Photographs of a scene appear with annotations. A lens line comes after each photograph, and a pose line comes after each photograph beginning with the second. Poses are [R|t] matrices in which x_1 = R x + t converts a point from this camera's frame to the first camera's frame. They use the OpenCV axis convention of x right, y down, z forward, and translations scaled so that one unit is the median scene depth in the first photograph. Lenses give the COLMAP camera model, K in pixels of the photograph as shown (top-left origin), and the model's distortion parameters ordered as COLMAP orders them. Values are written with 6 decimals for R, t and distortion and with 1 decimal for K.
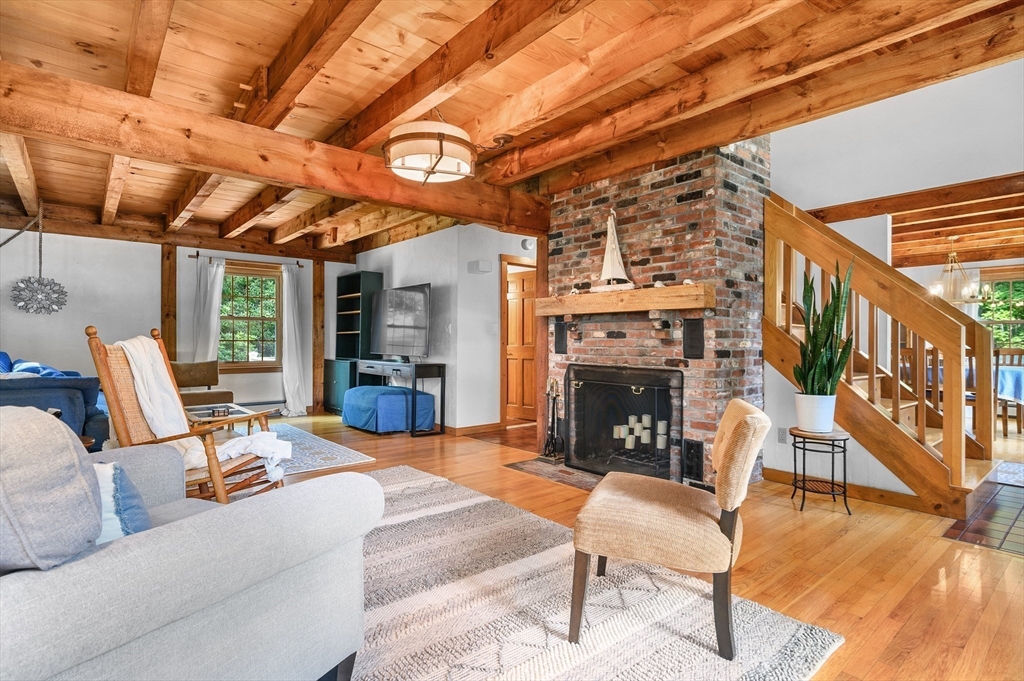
lens RADIAL K [[525.1, 0, 507.5], [0, 525.1, 341.5], [0, 0, 1]] dist [0.002957, 0.000924]
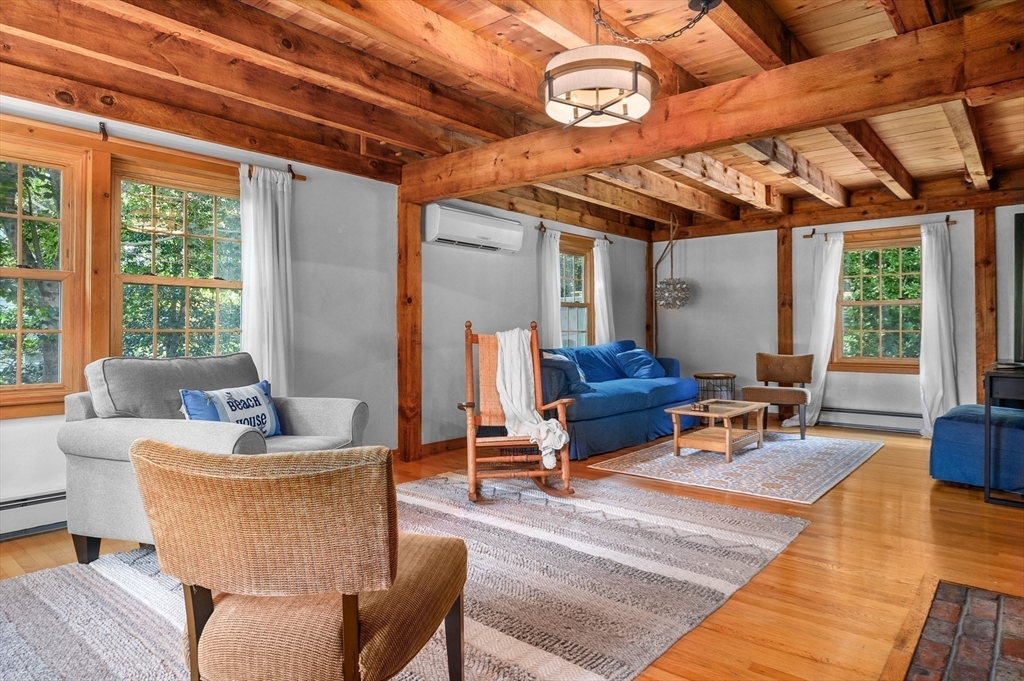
lens RADIAL K [[602.5, 0, 508.7], [0, 602.5, 336.6], [0, 0, 1]] dist [0.003392, -0.000077]
pose [[0.166974, 0.008070, -0.985928, 0.536135], [0.000238, 0.999966, 0.008226, -0.001375], [0.985961, -0.001608, 0.166966, 0.551099]]
